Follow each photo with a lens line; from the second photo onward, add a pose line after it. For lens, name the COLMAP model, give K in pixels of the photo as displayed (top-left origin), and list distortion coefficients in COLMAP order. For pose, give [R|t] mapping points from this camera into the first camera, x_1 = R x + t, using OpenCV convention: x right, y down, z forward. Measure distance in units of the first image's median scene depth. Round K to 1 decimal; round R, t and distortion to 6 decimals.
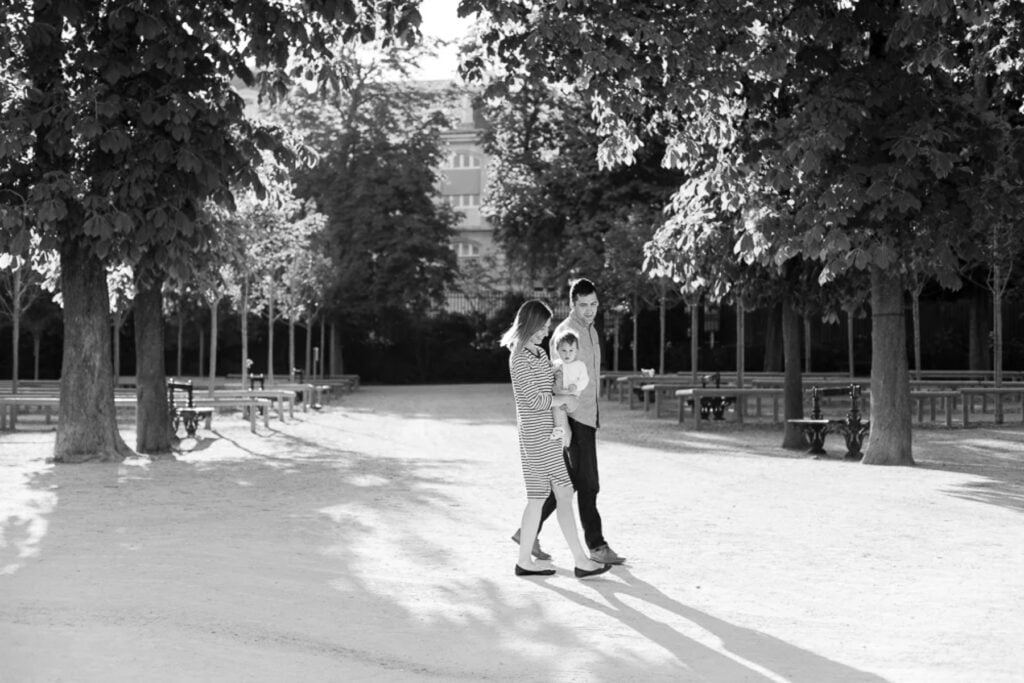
lens RADIAL K [[1409.7, 0, 512.0], [0, 1409.7, 341.5], [0, 0, 1]] dist [0.006620, -0.045832]
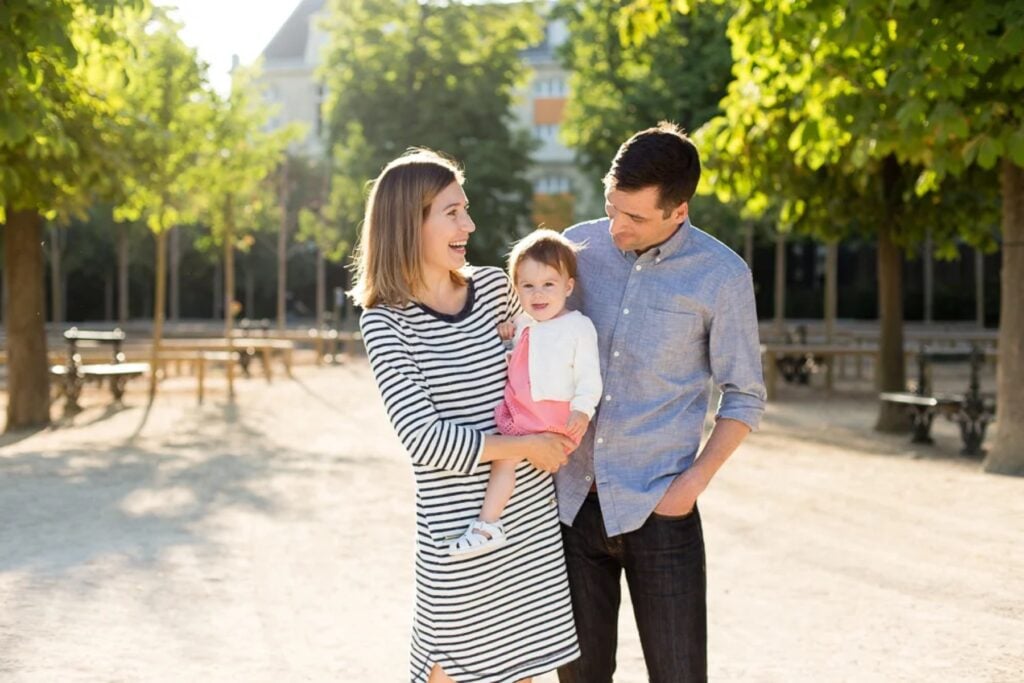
lens RADIAL K [[1409.7, 0, 512.0], [0, 1409.7, 341.5], [0, 0, 1]] dist [0.006620, -0.045832]
pose [[0.995927, 0.008600, -0.089747, 0.067348], [-0.004939, 0.999150, 0.040927, 0.000735], [0.090023, -0.040317, 0.995123, 0.251177]]
